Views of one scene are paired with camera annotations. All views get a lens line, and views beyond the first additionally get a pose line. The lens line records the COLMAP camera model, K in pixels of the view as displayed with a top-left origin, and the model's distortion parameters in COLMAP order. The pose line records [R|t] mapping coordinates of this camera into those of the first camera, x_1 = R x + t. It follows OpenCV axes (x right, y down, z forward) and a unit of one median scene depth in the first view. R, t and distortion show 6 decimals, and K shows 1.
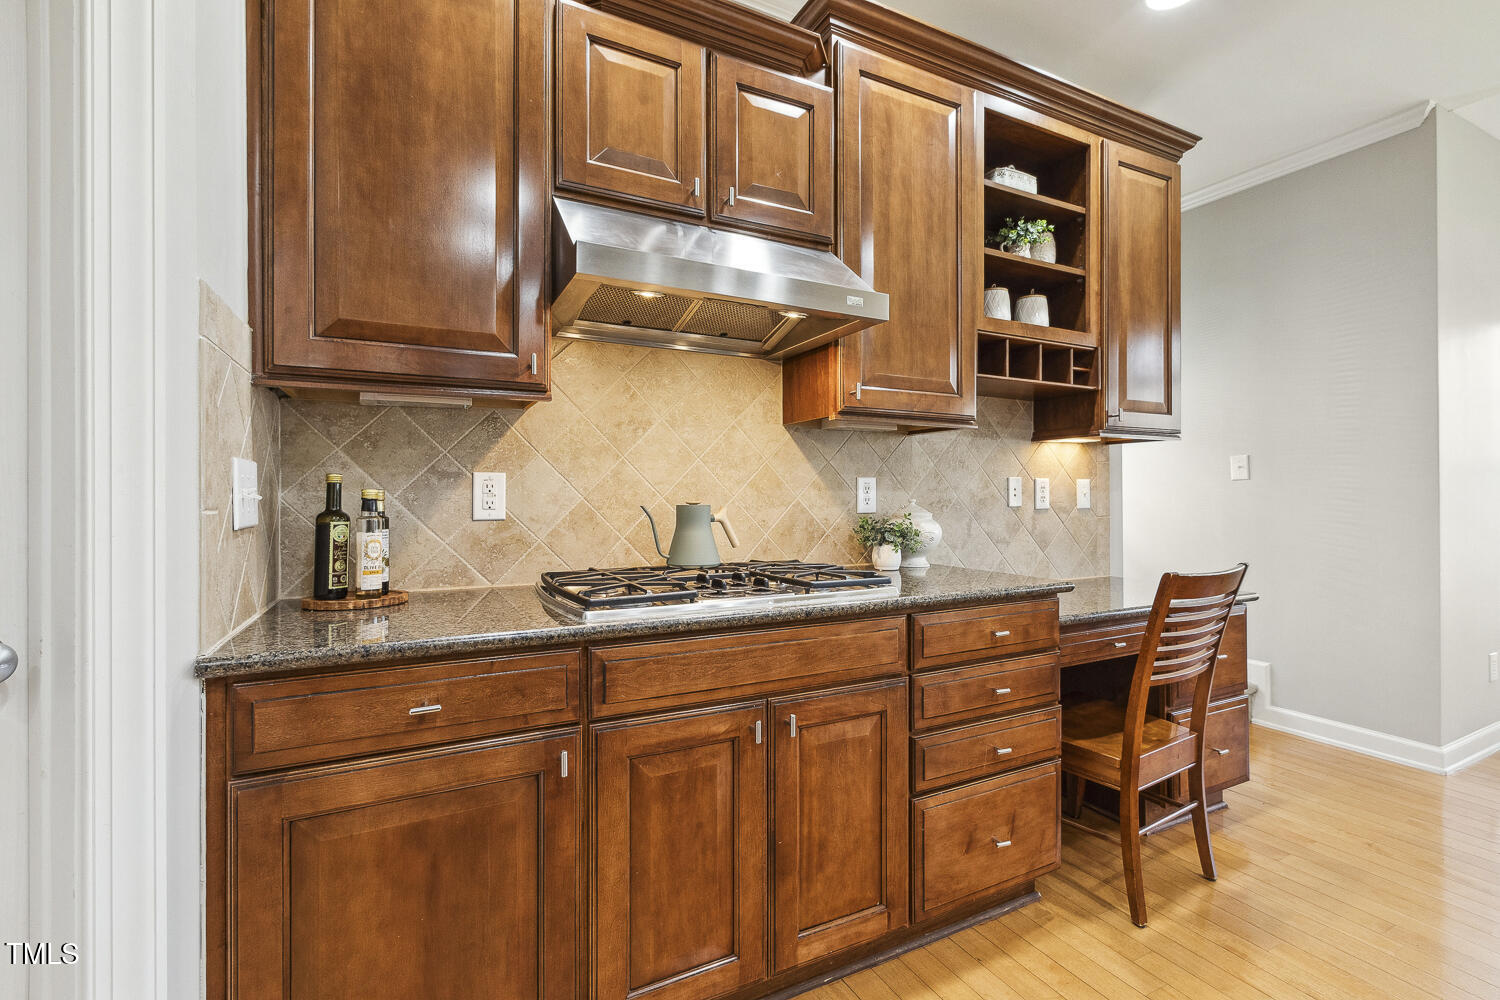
lens RADIAL K [[675.9, 0, 753.9], [0, 675.9, 489.5], [0, 0, 1]] dist [0.005060, 0.000885]
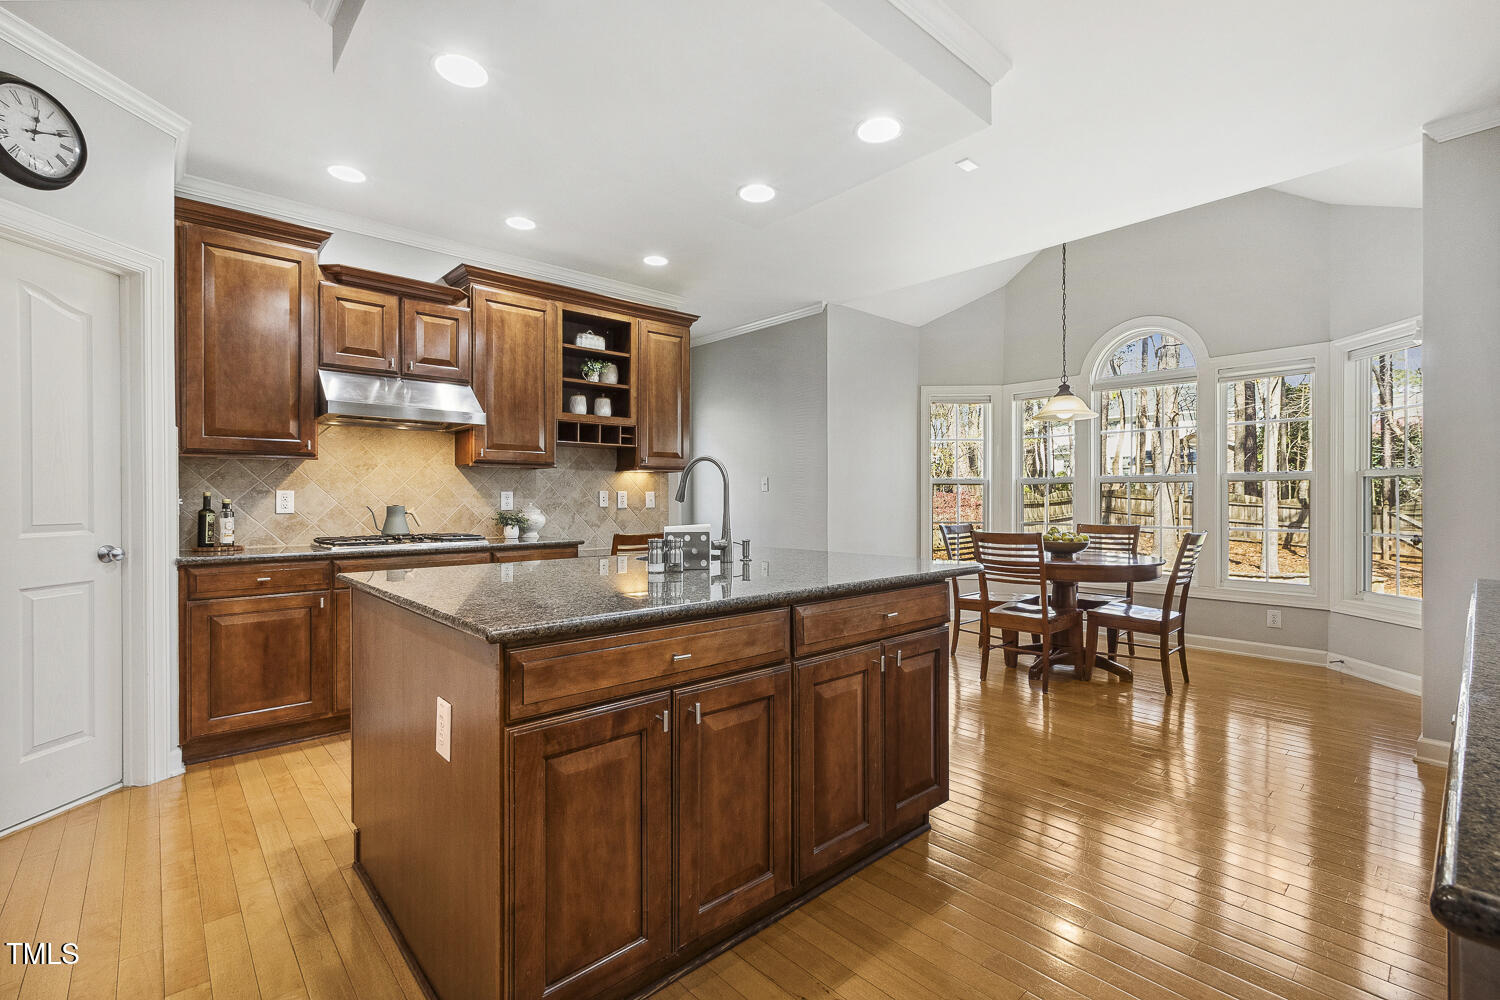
lens RADIAL K [[675.9, 0, 752.2], [0, 675.9, 495.5], [0, 0, 1]] dist [0.005060, 0.000885]
pose [[0.967065, -0.001400, 0.254526, 0.462521], [0.001293, 0.999999, 0.000588, -0.009509], [-0.254527, -0.000239, 0.967066, -1.365872]]
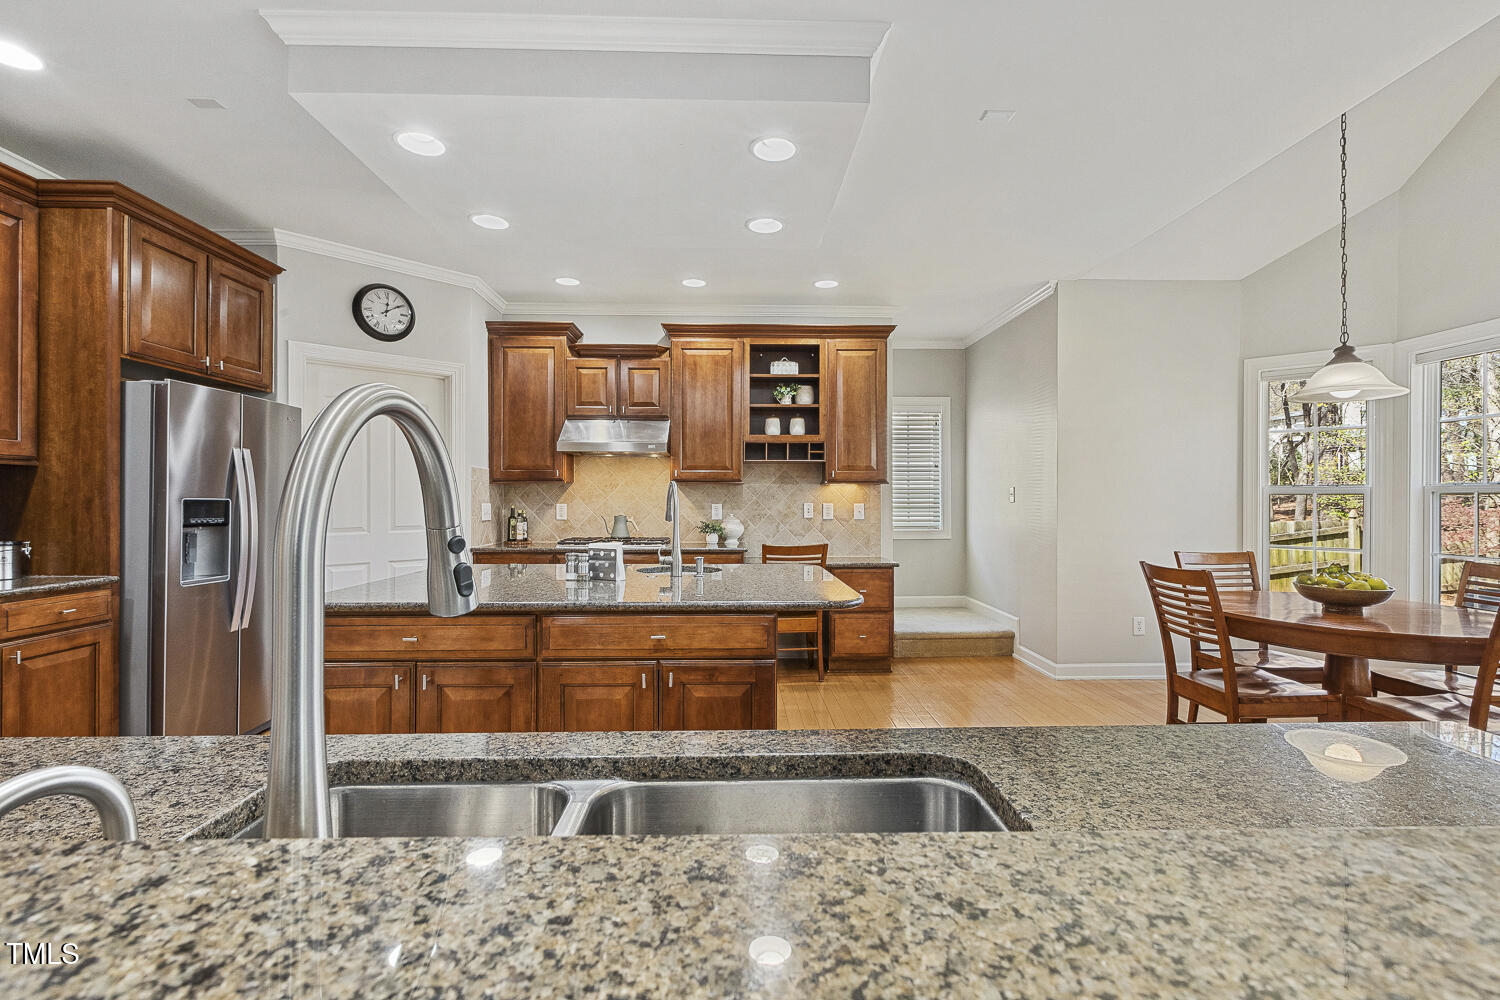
lens RADIAL K [[675.9, 0, 750.3], [0, 675.9, 498.5], [0, 0, 1]] dist [0.005060, 0.000885]
pose [[0.899382, 0.000473, -0.437163, 1.670268], [0.000968, 0.999995, 0.003073, -0.057696], [0.437163, -0.003187, 0.899377, -1.328564]]
